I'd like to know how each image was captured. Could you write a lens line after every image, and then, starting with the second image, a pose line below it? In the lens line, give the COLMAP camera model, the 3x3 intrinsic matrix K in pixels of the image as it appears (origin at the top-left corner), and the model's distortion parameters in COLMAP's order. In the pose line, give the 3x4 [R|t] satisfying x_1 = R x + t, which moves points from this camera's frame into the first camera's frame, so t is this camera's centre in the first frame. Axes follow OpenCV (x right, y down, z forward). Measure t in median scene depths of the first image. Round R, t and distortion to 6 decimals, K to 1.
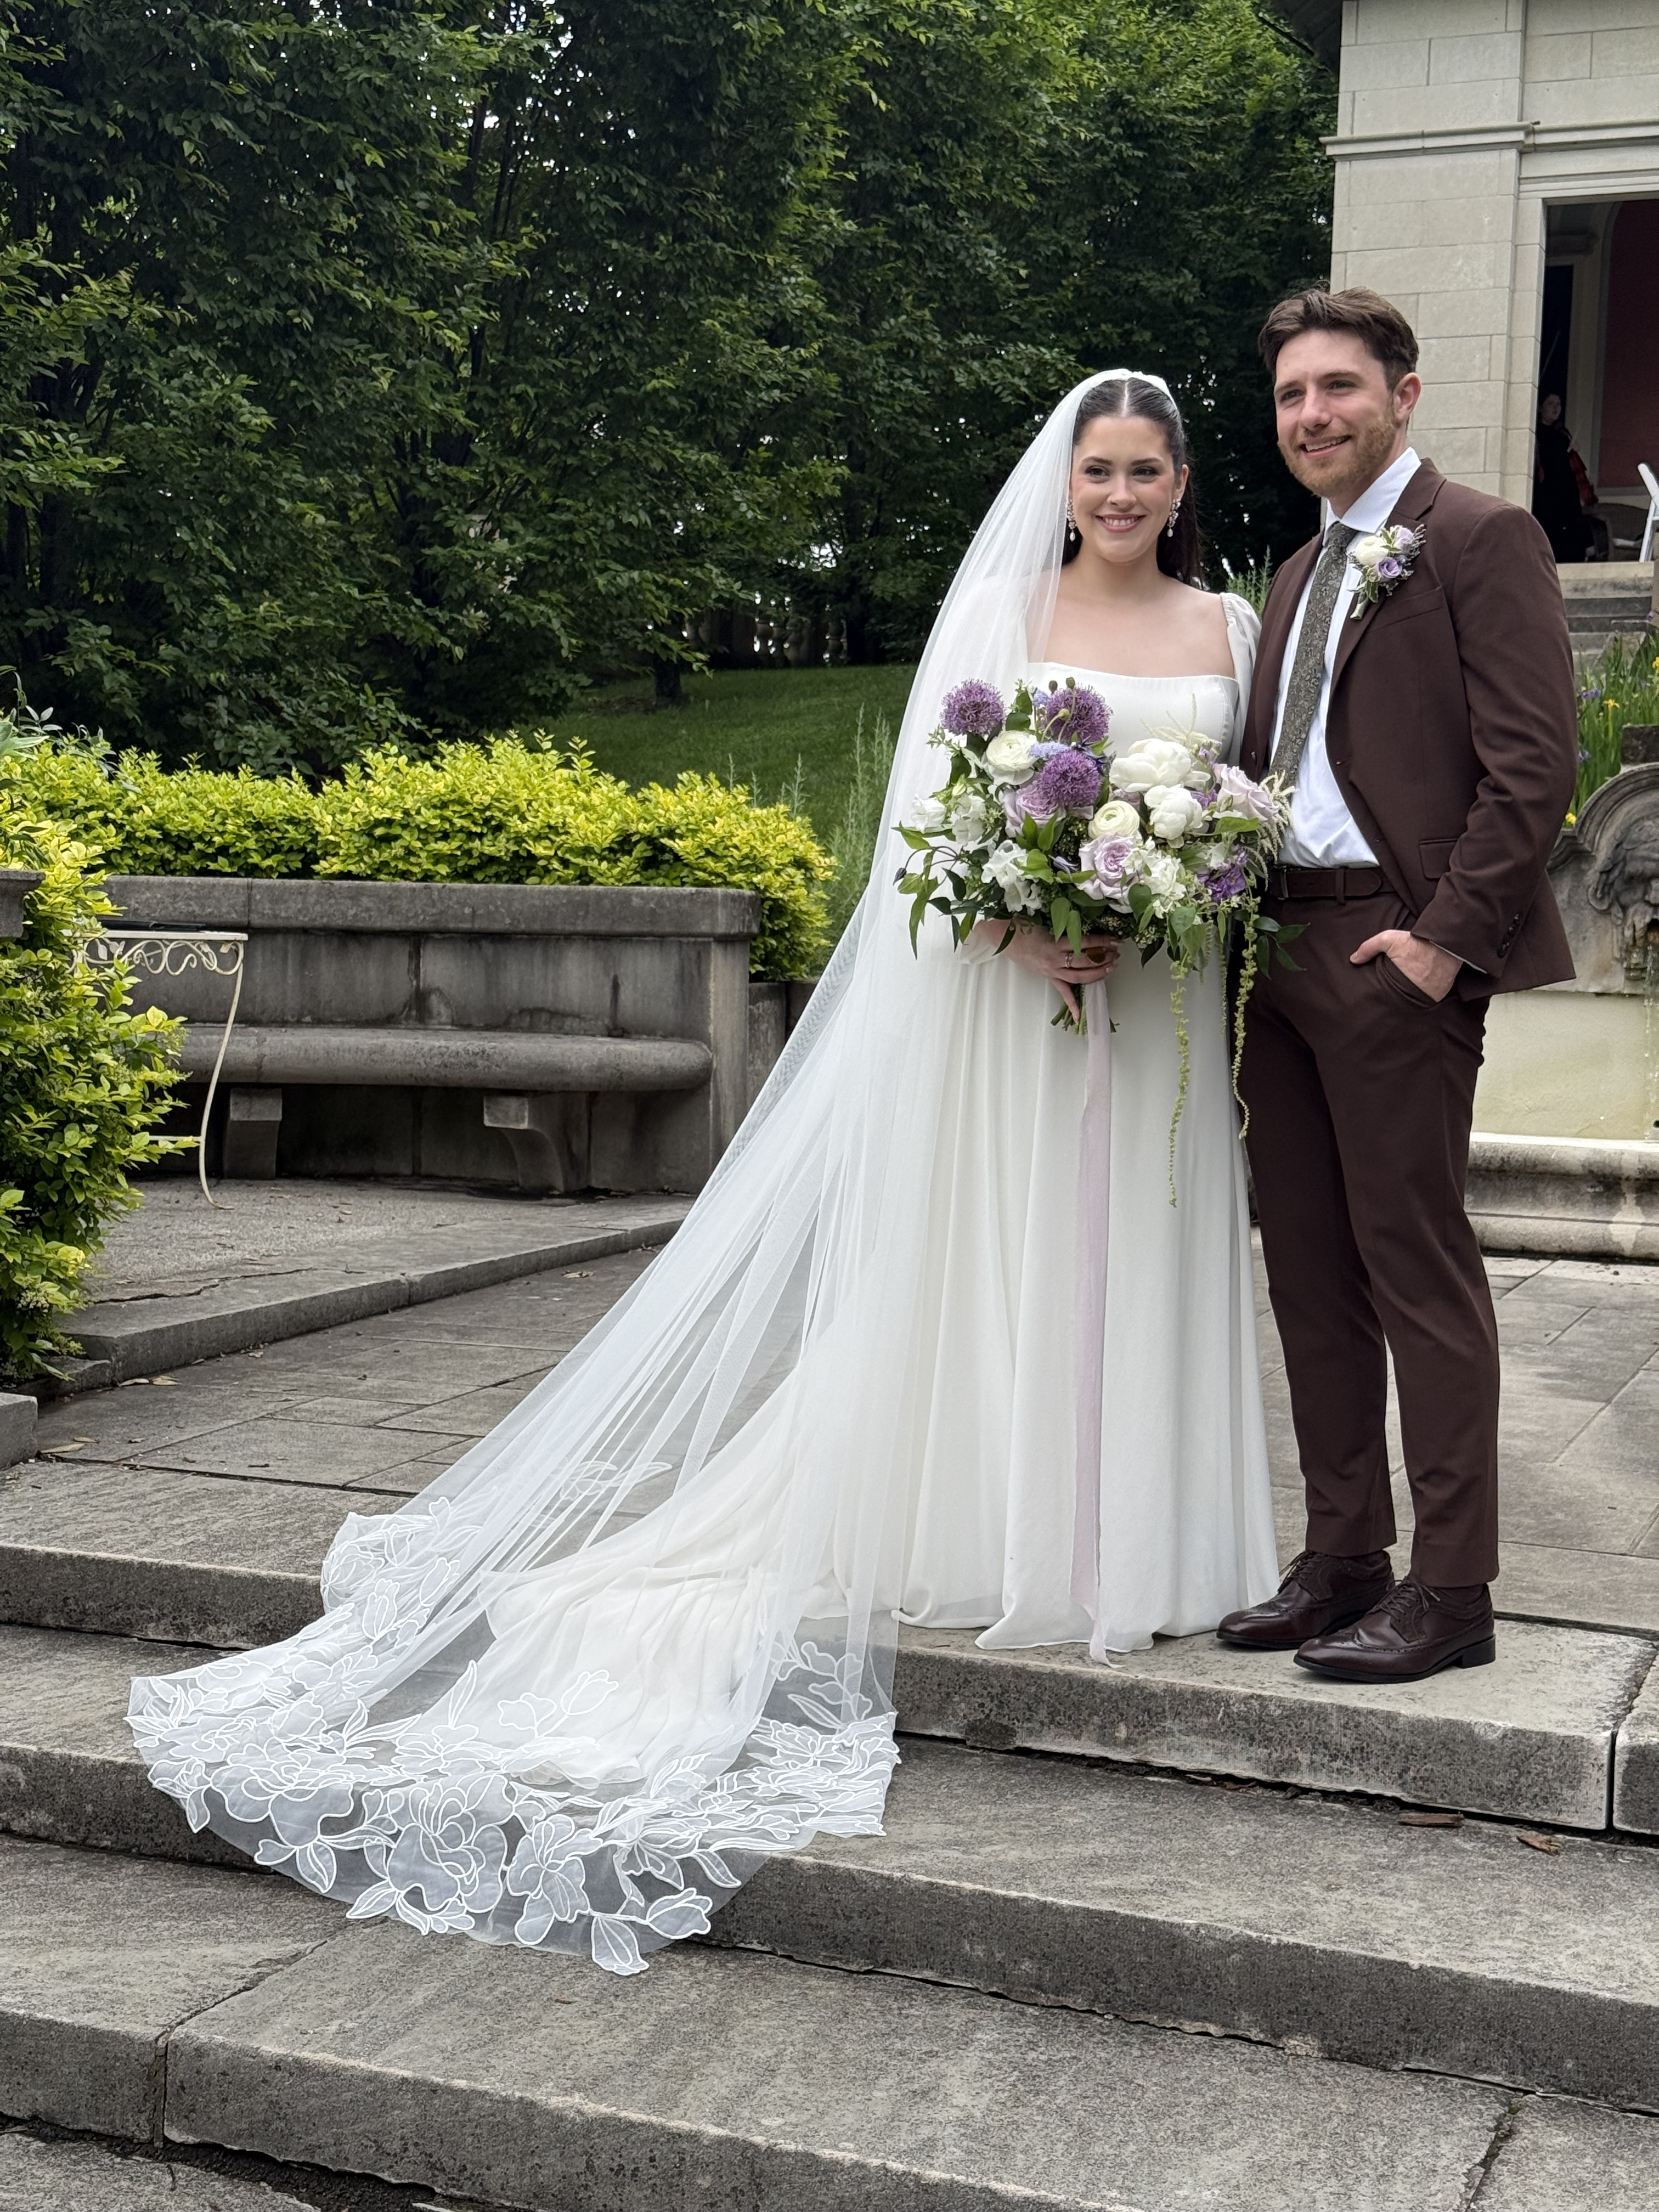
lens RADIAL K [[3017.2, 0, 829.5], [0, 3017.2, 1106.0], [0, 0, 1]] dist [0.175953, -0.313902]
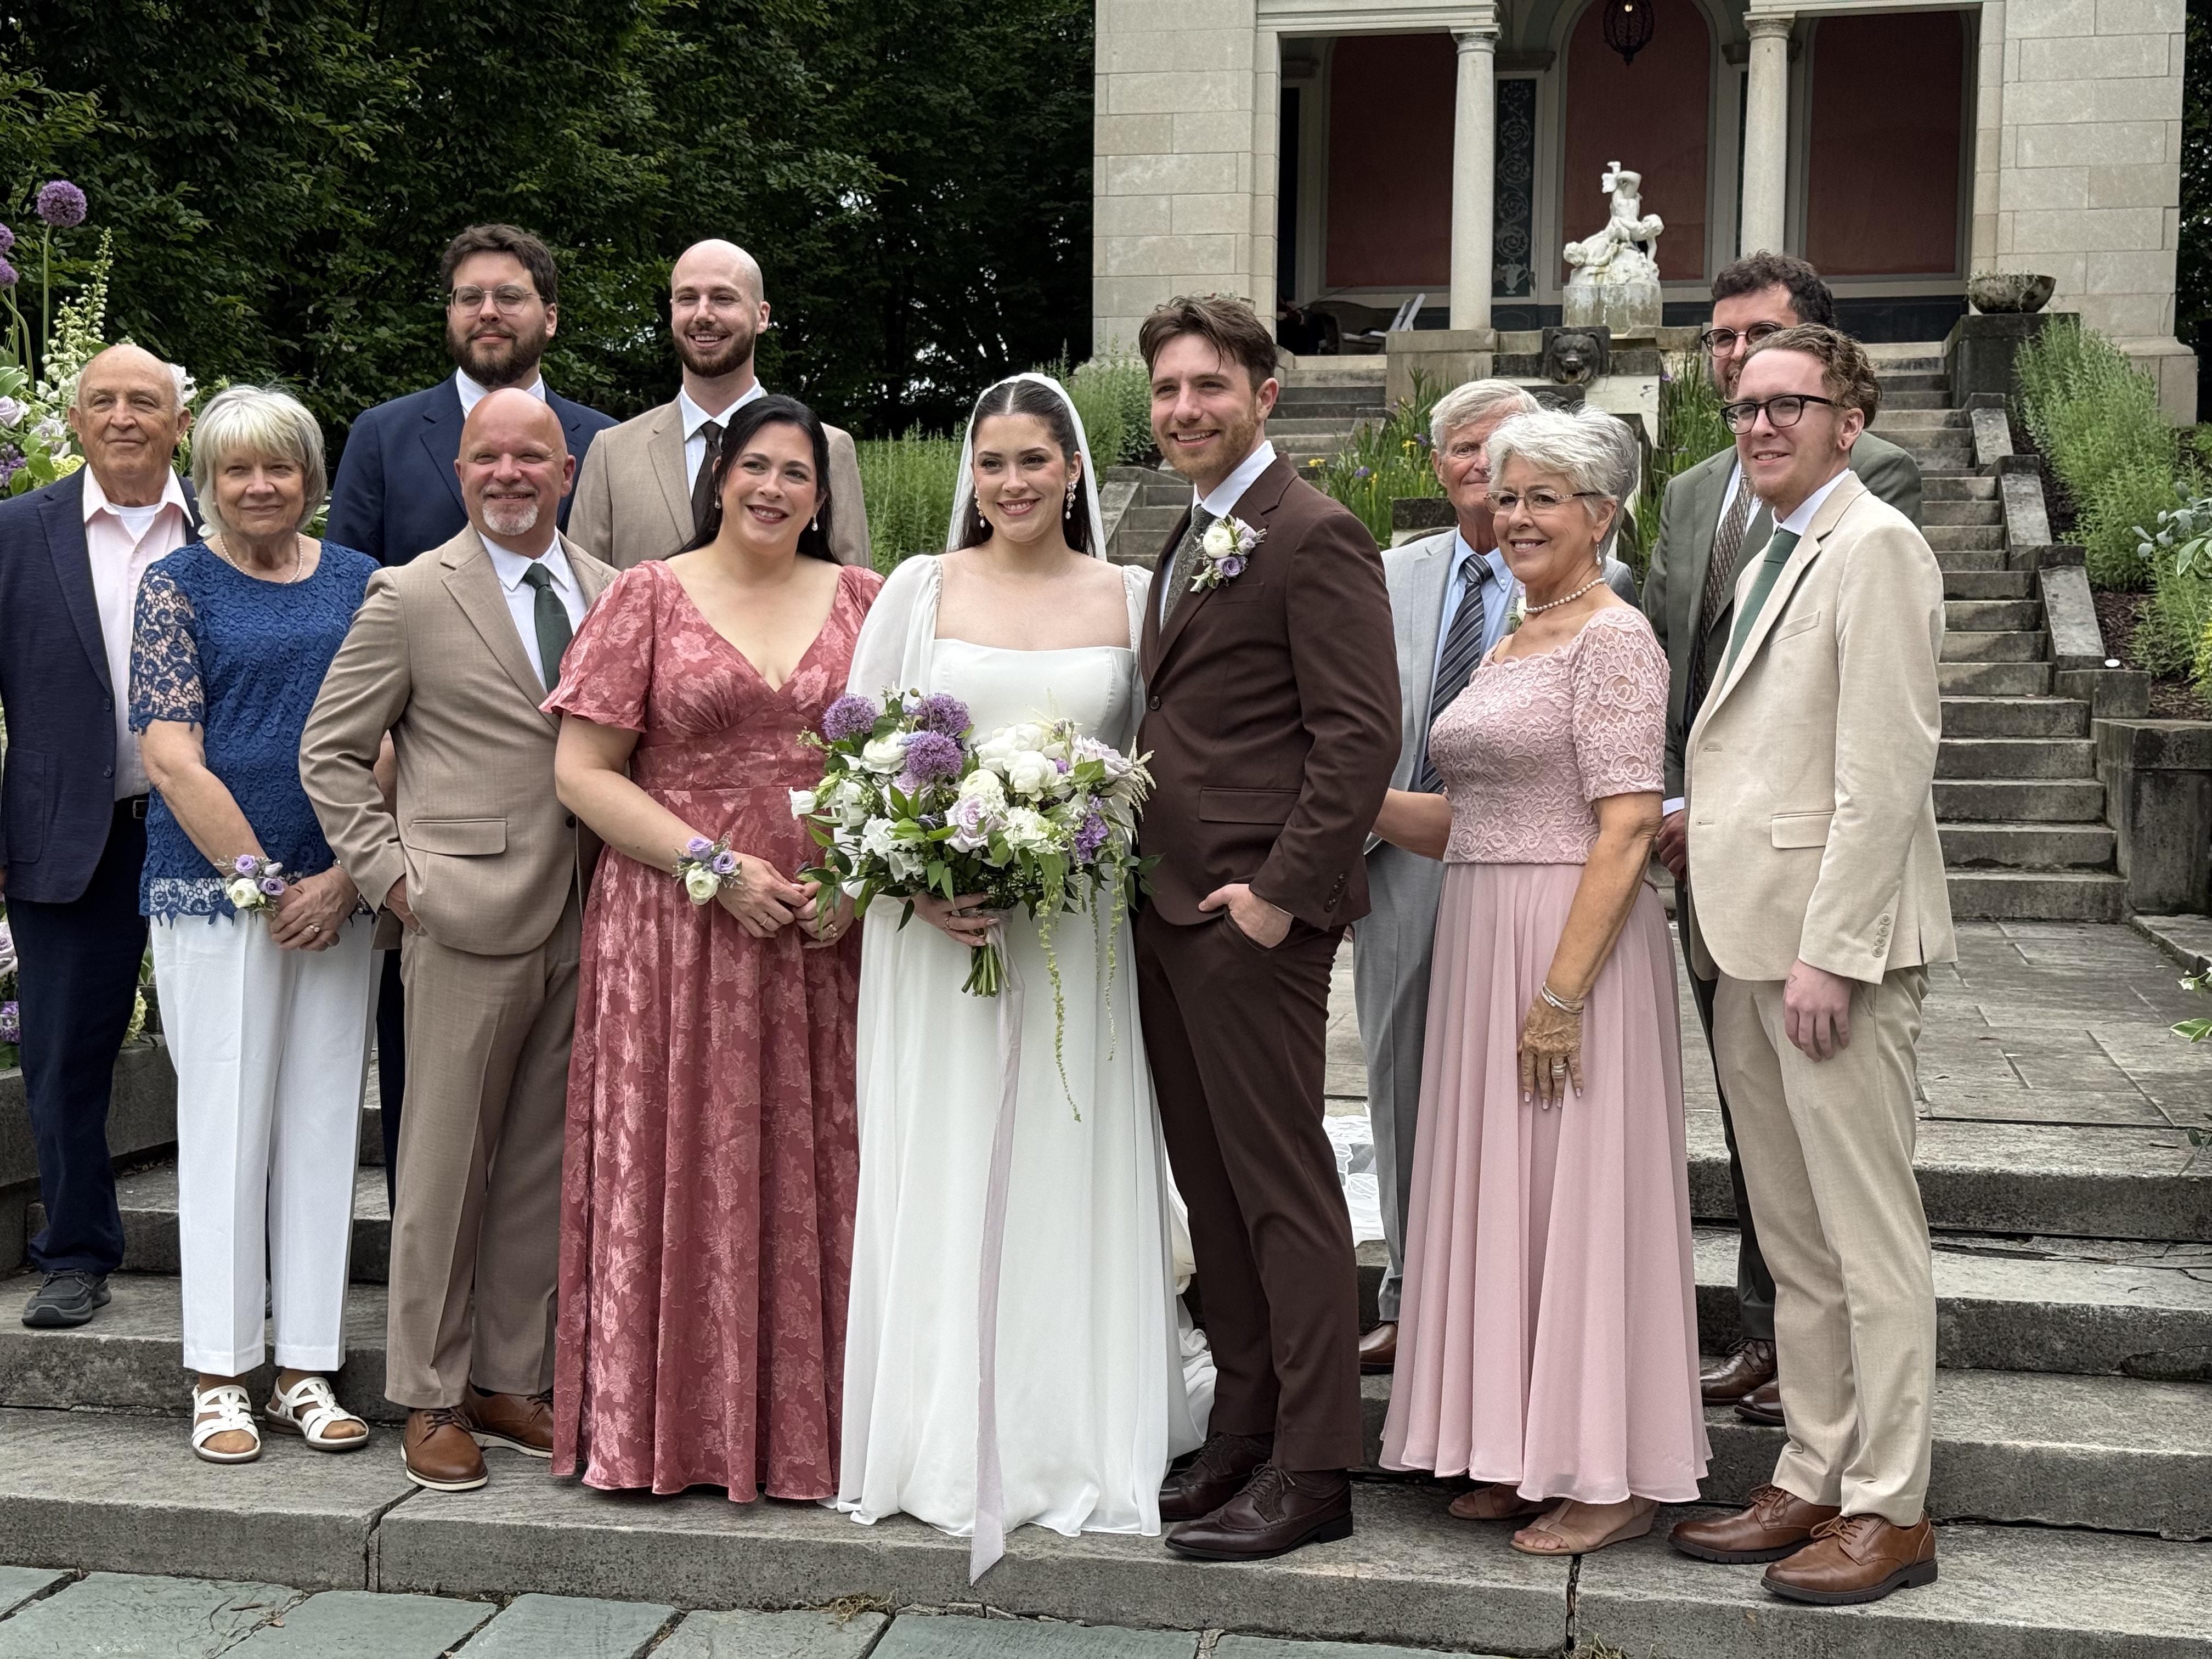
lens RADIAL K [[3060.6, 0, 1106.0], [0, 3060.6, 829.5], [0, 0, 1]] dist [0.221602, -0.578128]
pose [[0.982360, -0.023260, 0.185546, -0.077084], [0.026551, 0.999531, -0.015272, 0.021081], [-0.185104, 0.019929, 0.982517, -0.163287]]
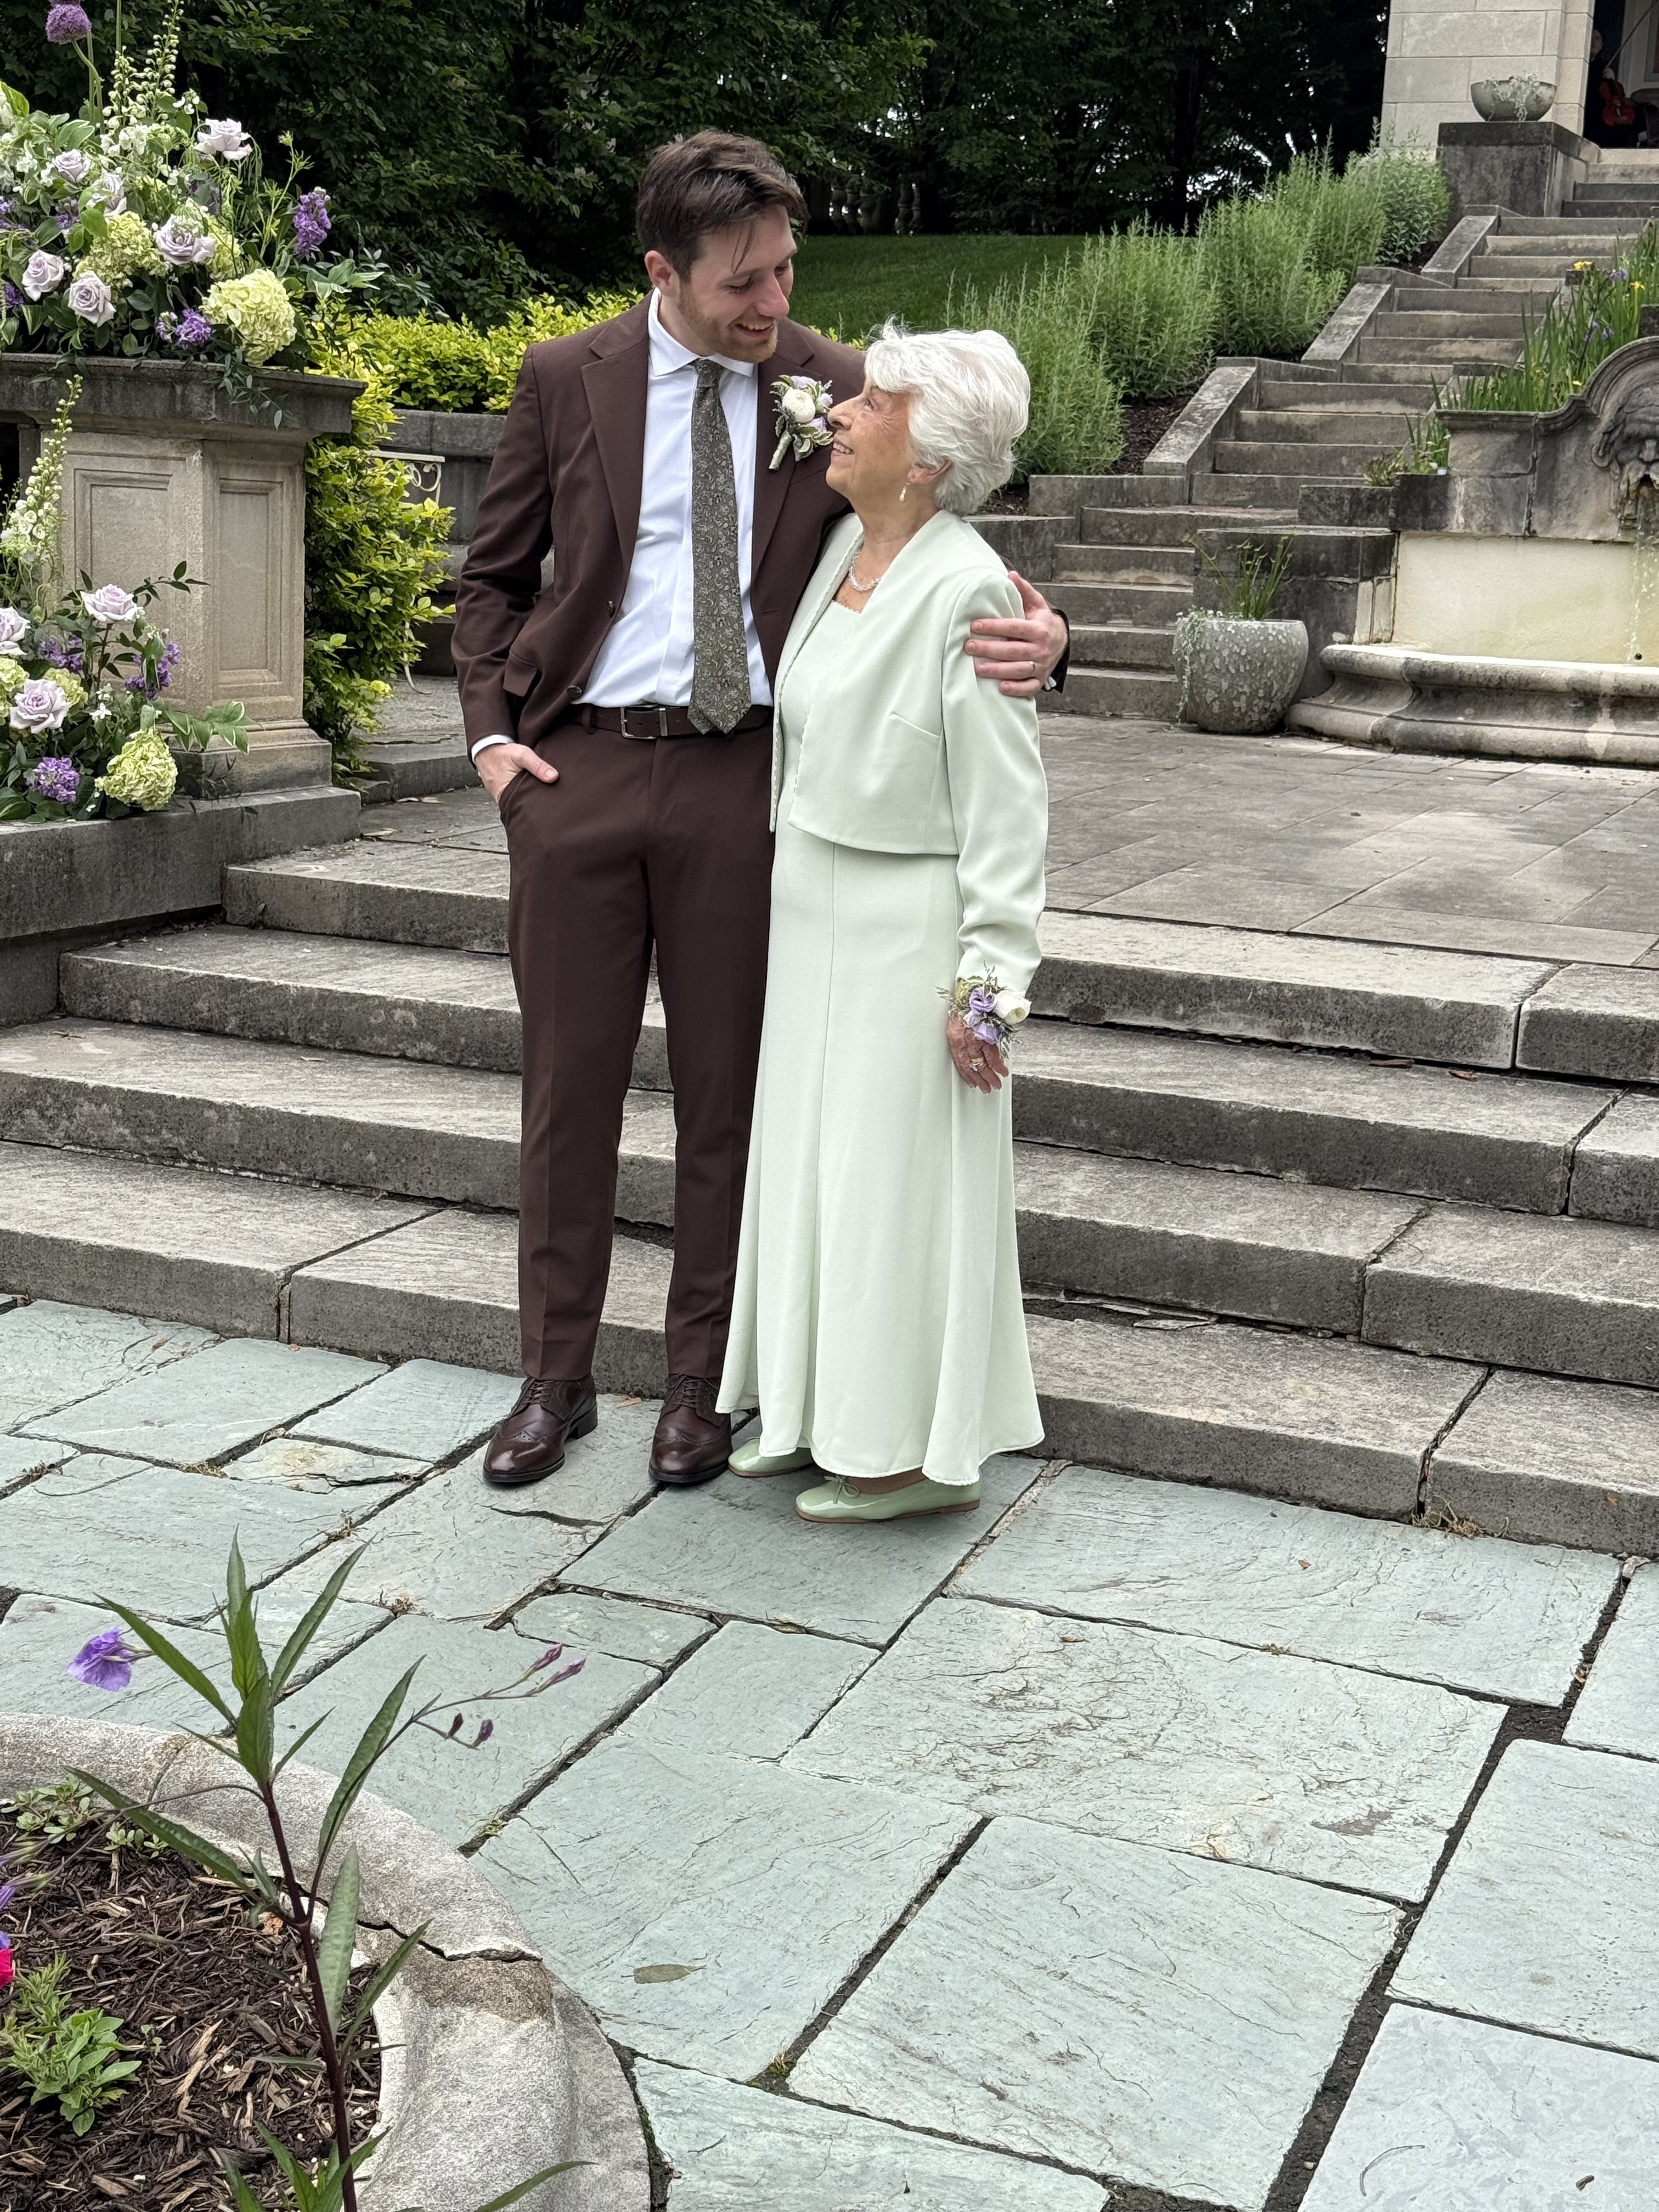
lens RADIAL K [[3050.8, 0, 829.5], [0, 3050.8, 1106.0], [0, 0, 1]] dist [0.178319, -0.359594]
pose [[0.999633, 0.026741, -0.004440, -0.021565], [-0.025934, 0.991119, 0.130422, 0.023613], [0.007888, -0.130259, 0.991449, -0.152998]]
